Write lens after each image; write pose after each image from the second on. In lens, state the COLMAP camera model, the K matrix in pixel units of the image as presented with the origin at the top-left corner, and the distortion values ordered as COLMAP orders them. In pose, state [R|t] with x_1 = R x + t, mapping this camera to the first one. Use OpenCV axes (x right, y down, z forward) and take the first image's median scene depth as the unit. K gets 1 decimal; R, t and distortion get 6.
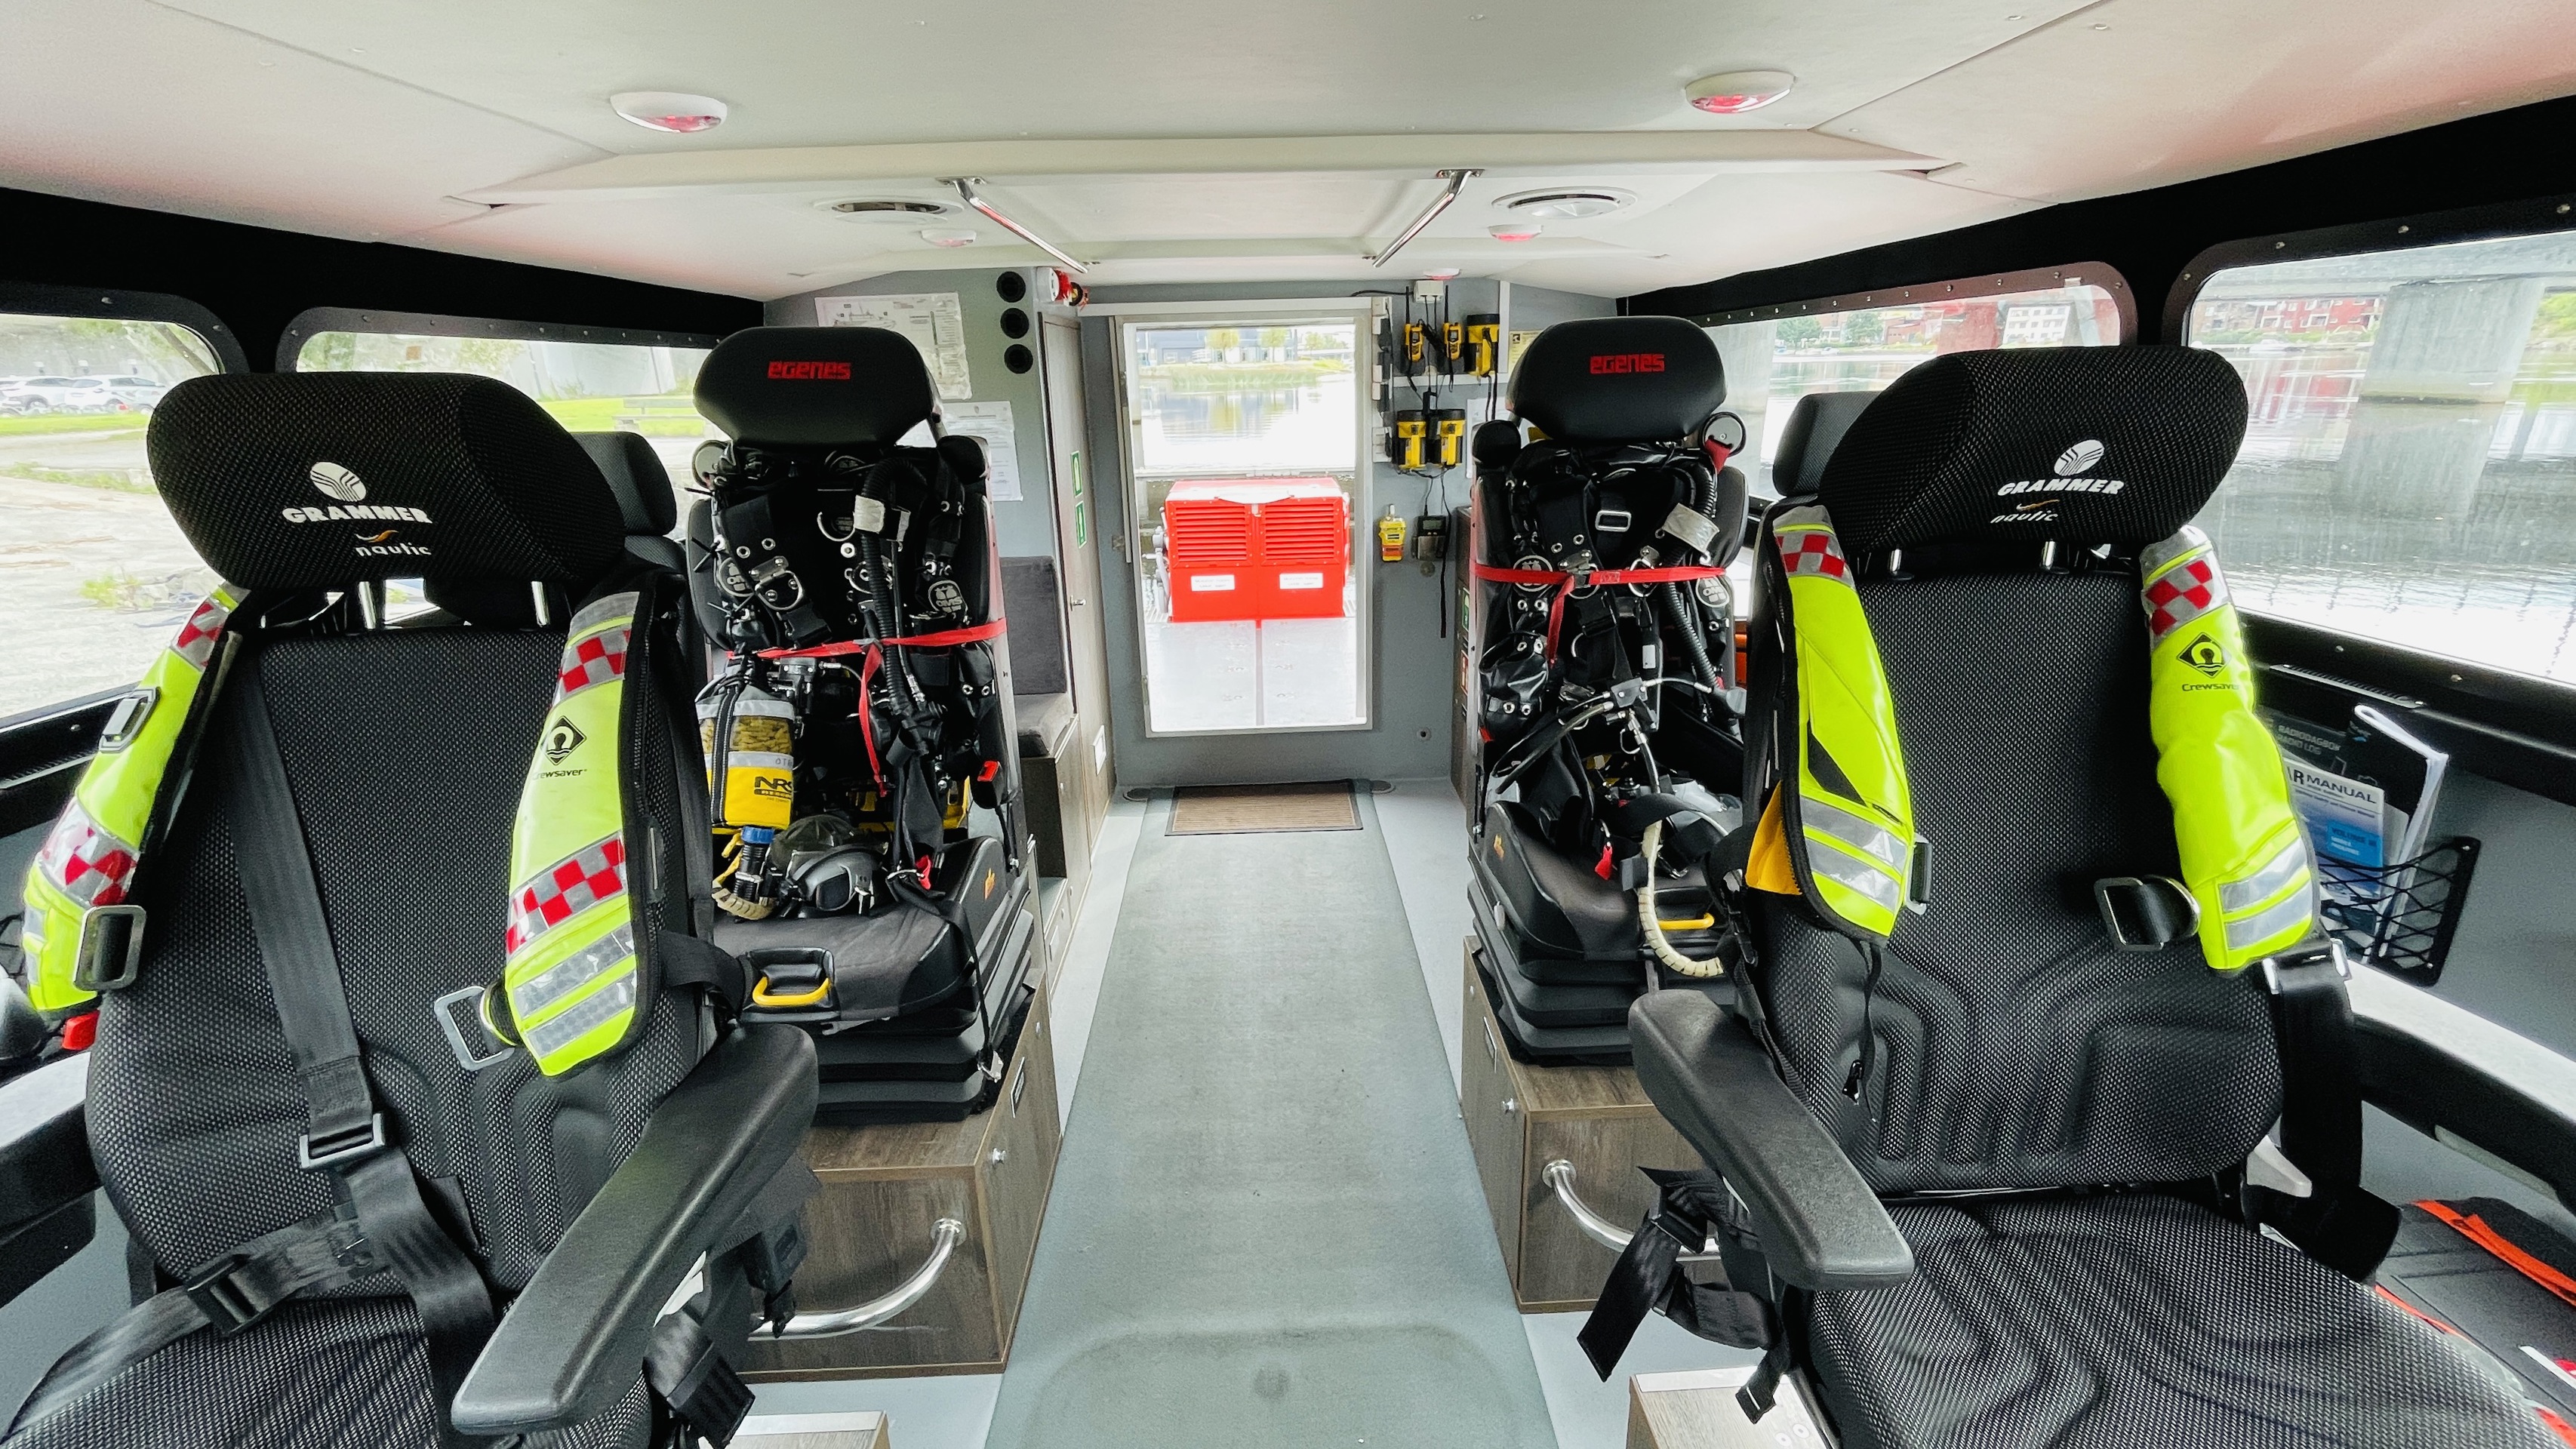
lens RADIAL K [[1047.7, 0, 1297.3], [0, 1047.7, 721.4], [0, 0, 1]] dist [-0.002140, -0.000202]
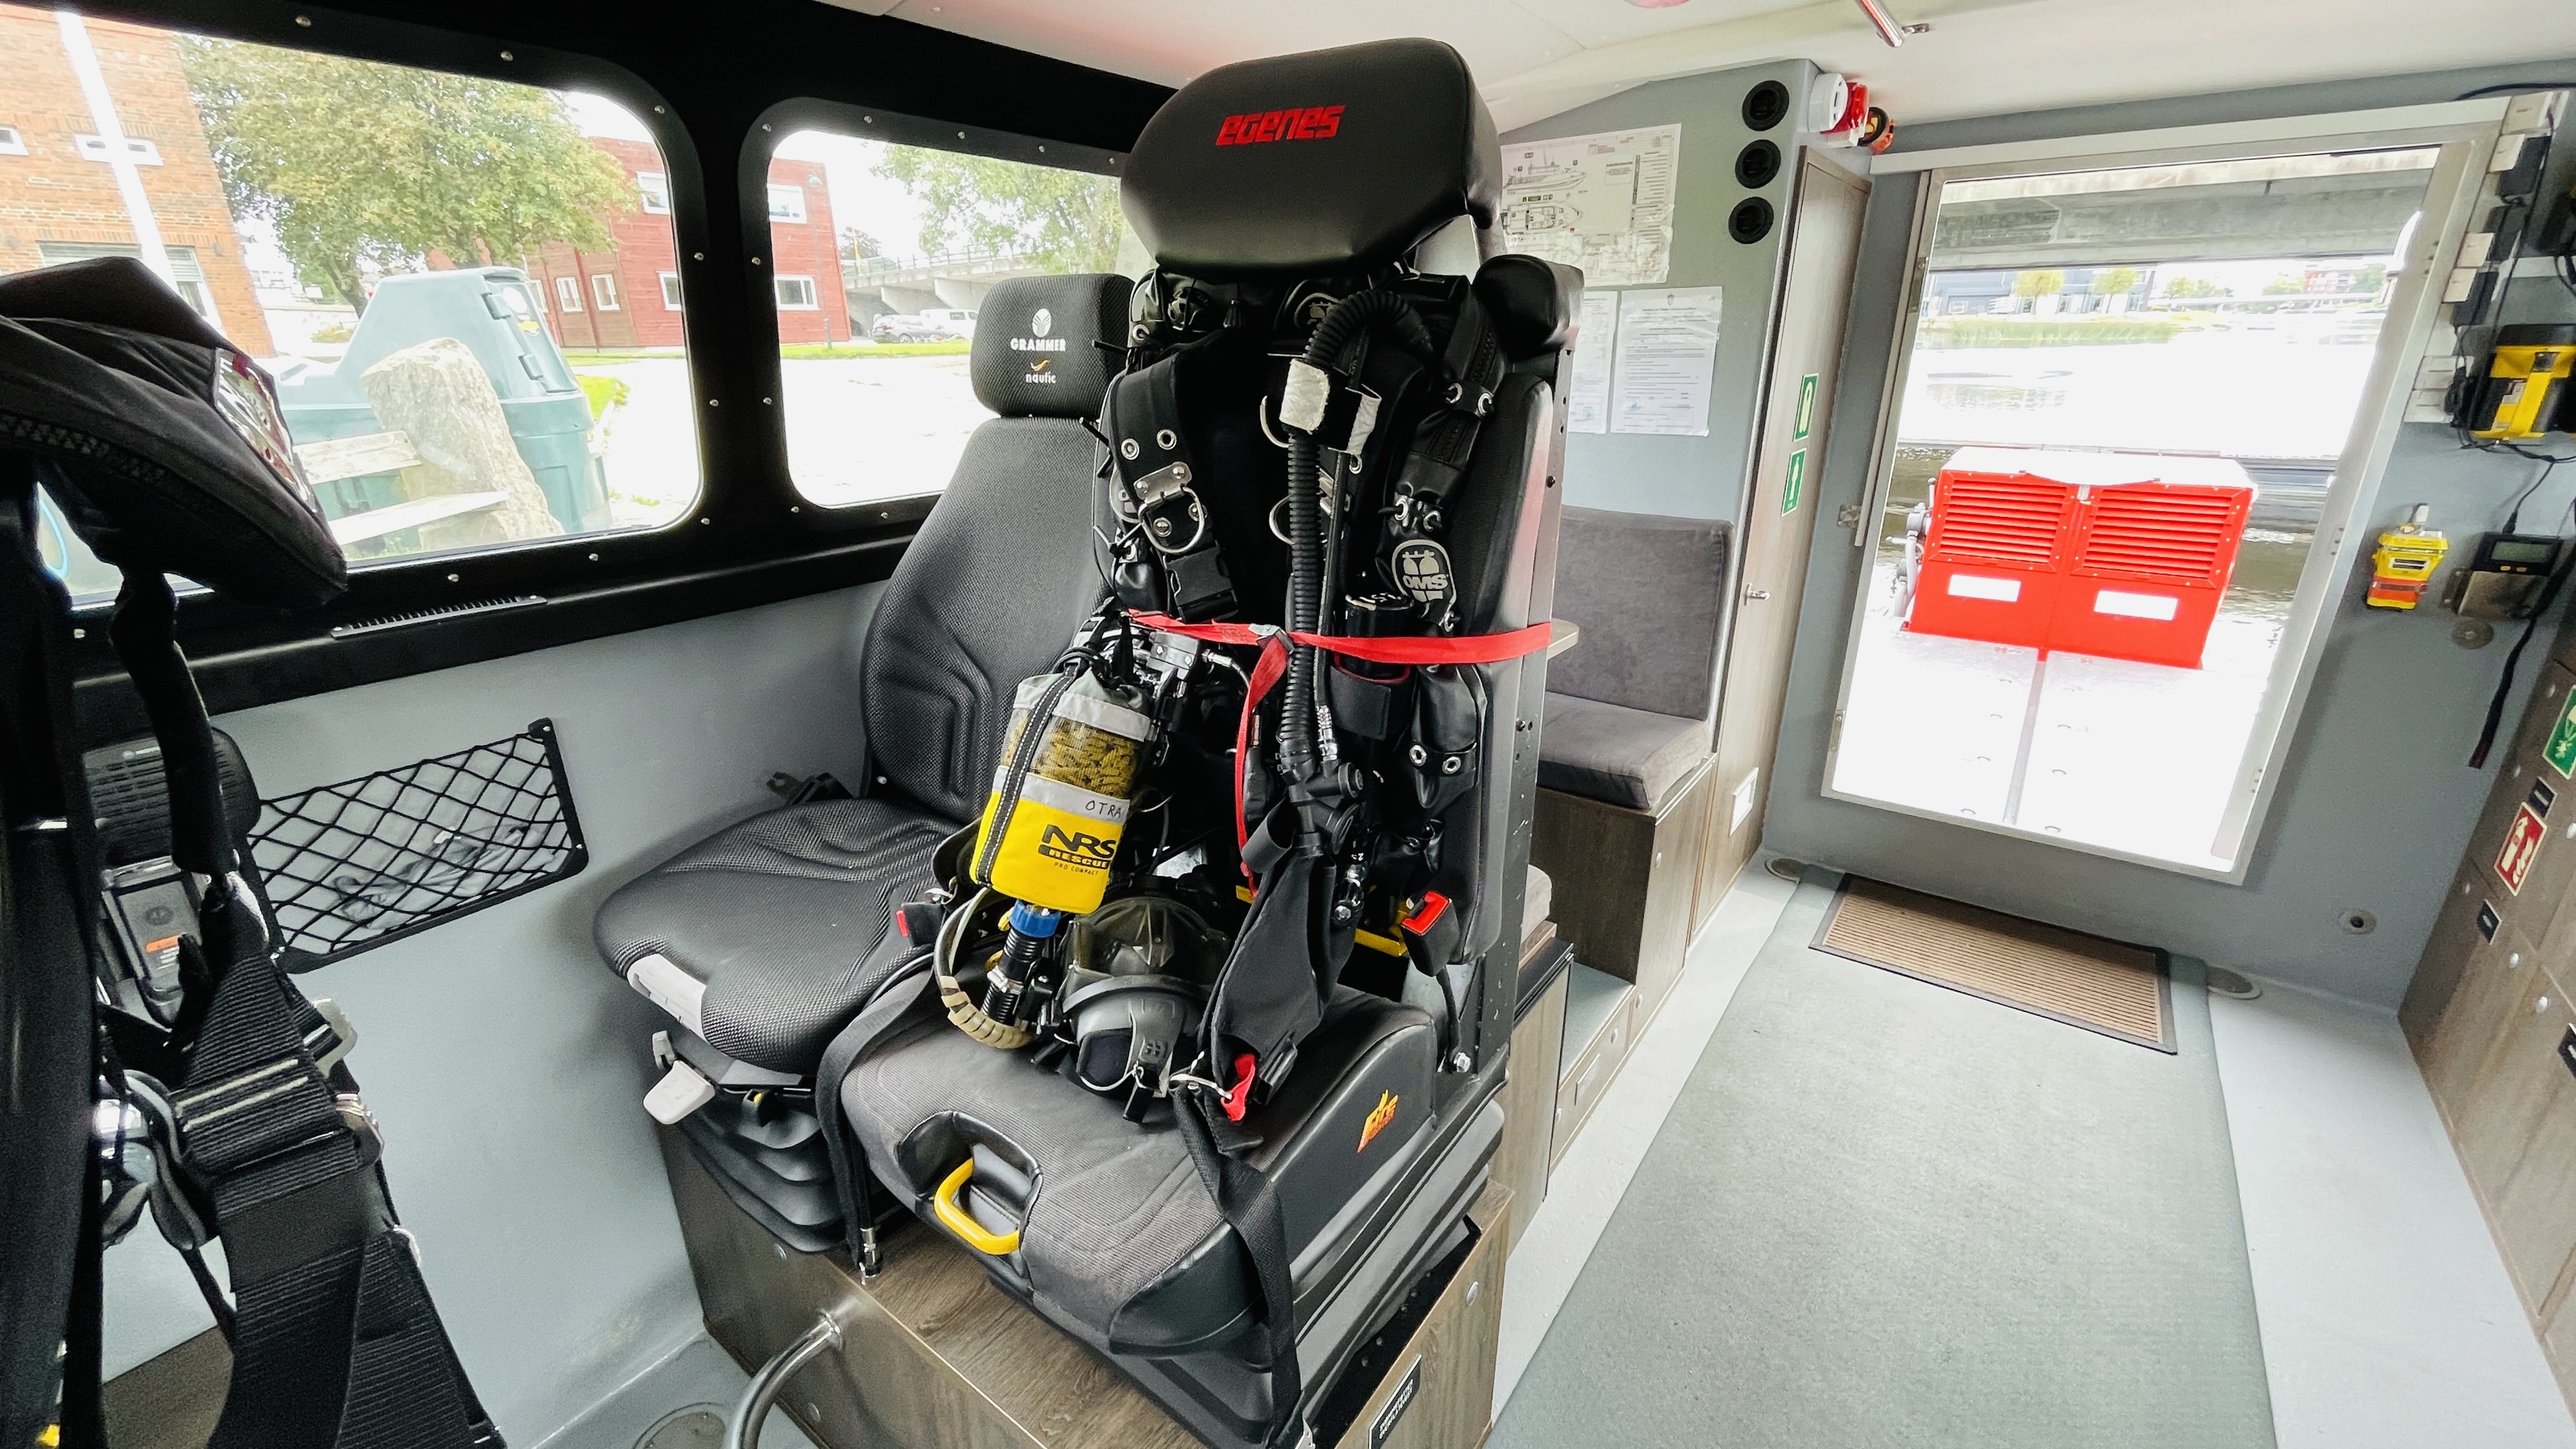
lens RADIAL K [[1047.7, 0, 1287.4], [0, 1047.7, 722.9], [0, 0, 1]] dist [-0.002140, -0.000202]
pose [[0.782830, 0.230376, -0.578017, -0.066103], [-0.205488, 0.972535, 0.109316, -0.082343], [0.587325, 0.033200, 0.808670, 0.505512]]
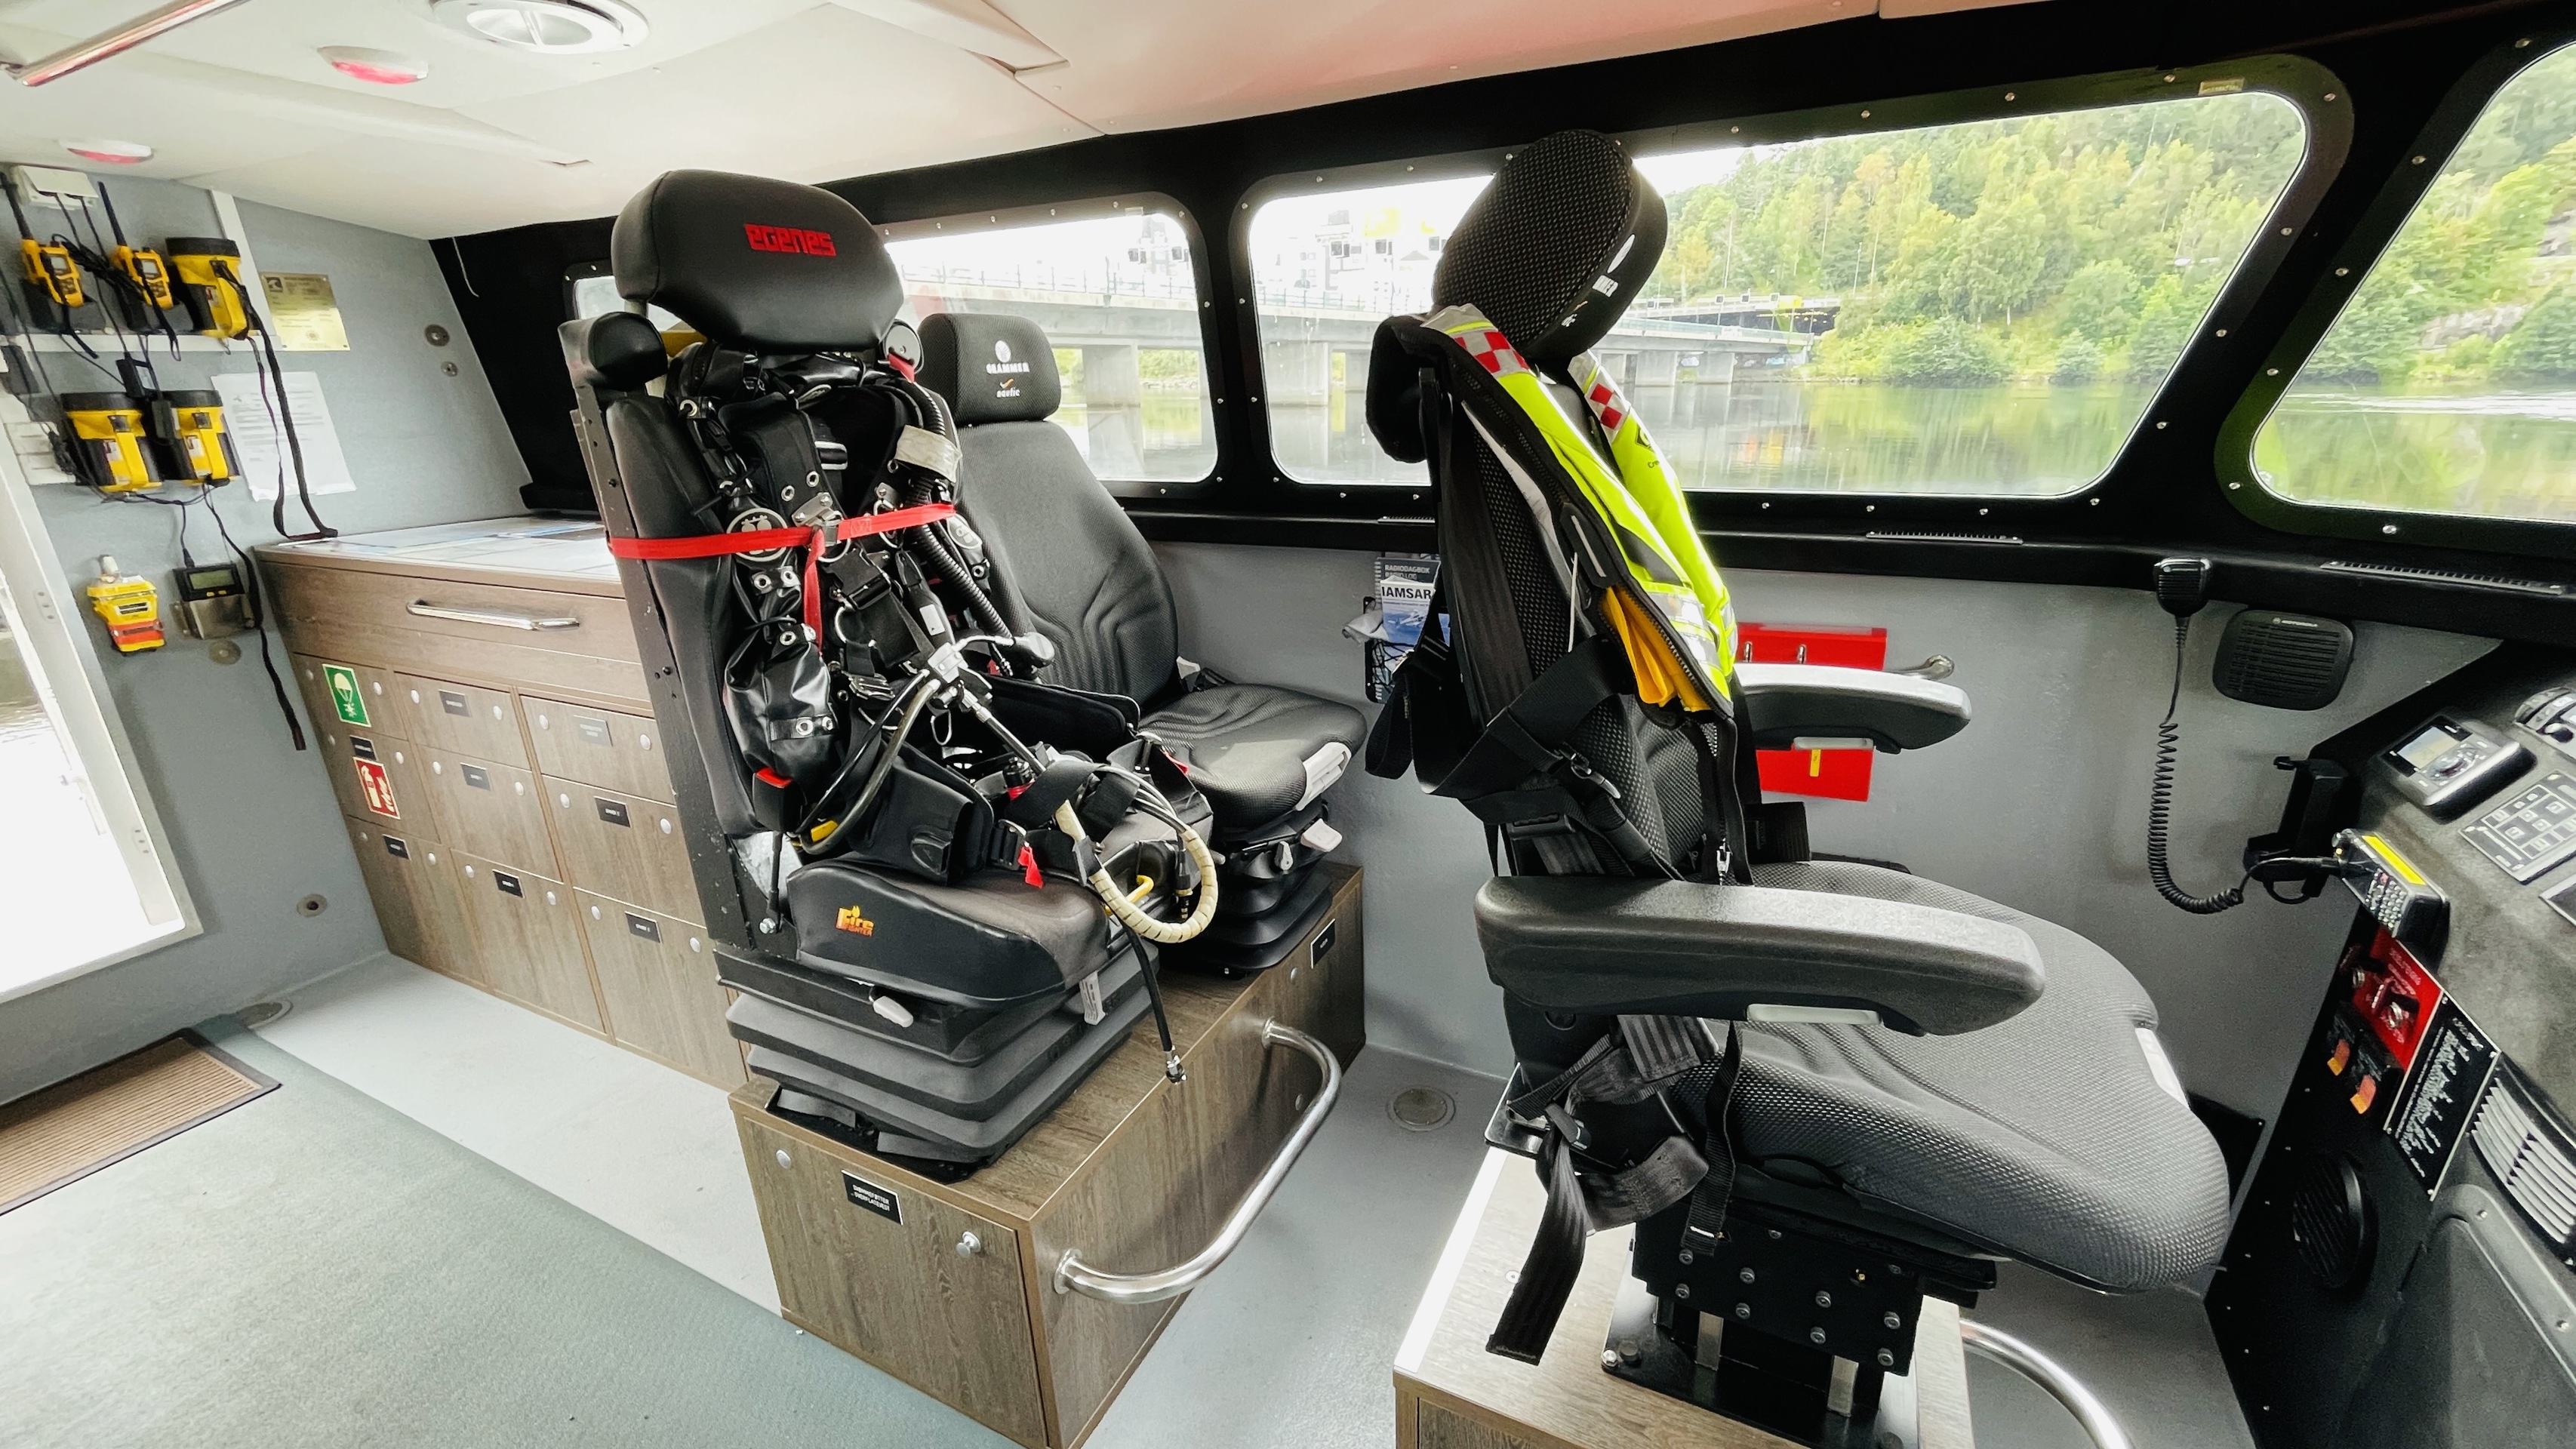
lens RADIAL K [[1047.7, 0, 1287.3], [0, 1047.7, 723.1], [0, 0, 1]] dist [-0.002140, -0.000202]
pose [[0.488075, -0.265757, 0.831358, -0.209954], [0.289145, 0.947962, 0.133279, -0.015277], [-0.823515, 0.175333, 0.539519, 0.359627]]
